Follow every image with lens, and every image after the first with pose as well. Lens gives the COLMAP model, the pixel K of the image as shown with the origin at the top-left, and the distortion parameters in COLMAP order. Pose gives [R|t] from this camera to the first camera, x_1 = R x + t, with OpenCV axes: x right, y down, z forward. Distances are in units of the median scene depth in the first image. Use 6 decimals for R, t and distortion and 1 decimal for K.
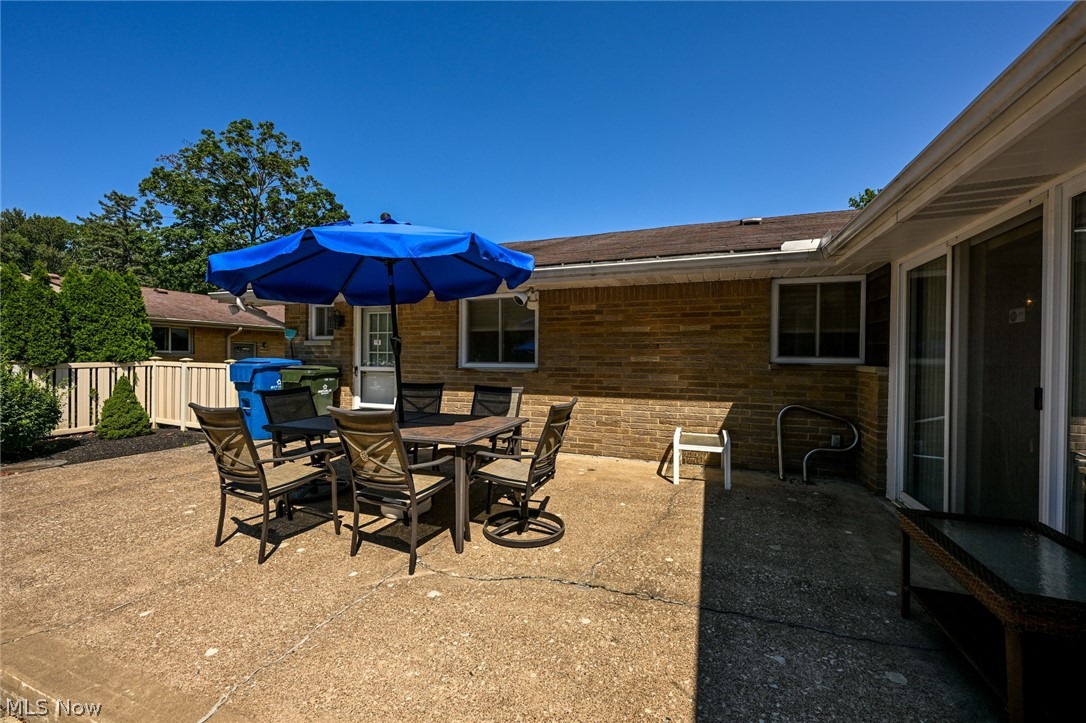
lens RADIAL K [[432.5, 0, 543.0], [0, 432.5, 361.5], [0, 0, 1]] dist [-0.002167, -0.000095]
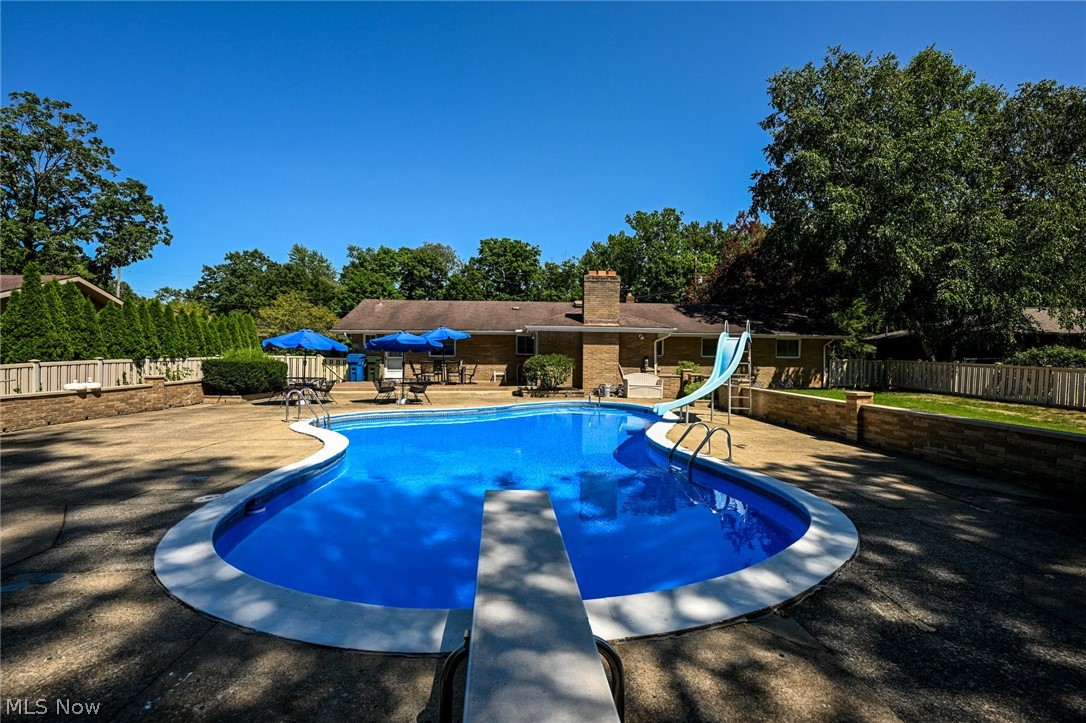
lens RADIAL K [[535.6, 0, 543.0], [0, 535.6, 361.5], [0, 0, 1]] dist [-0.002282, -0.000228]
pose [[0.910071, -0.010604, 0.414317, -1.260822], [0.006607, 0.999917, 0.011080, 0.012499], [-0.414400, -0.007347, 0.910065, -3.490858]]
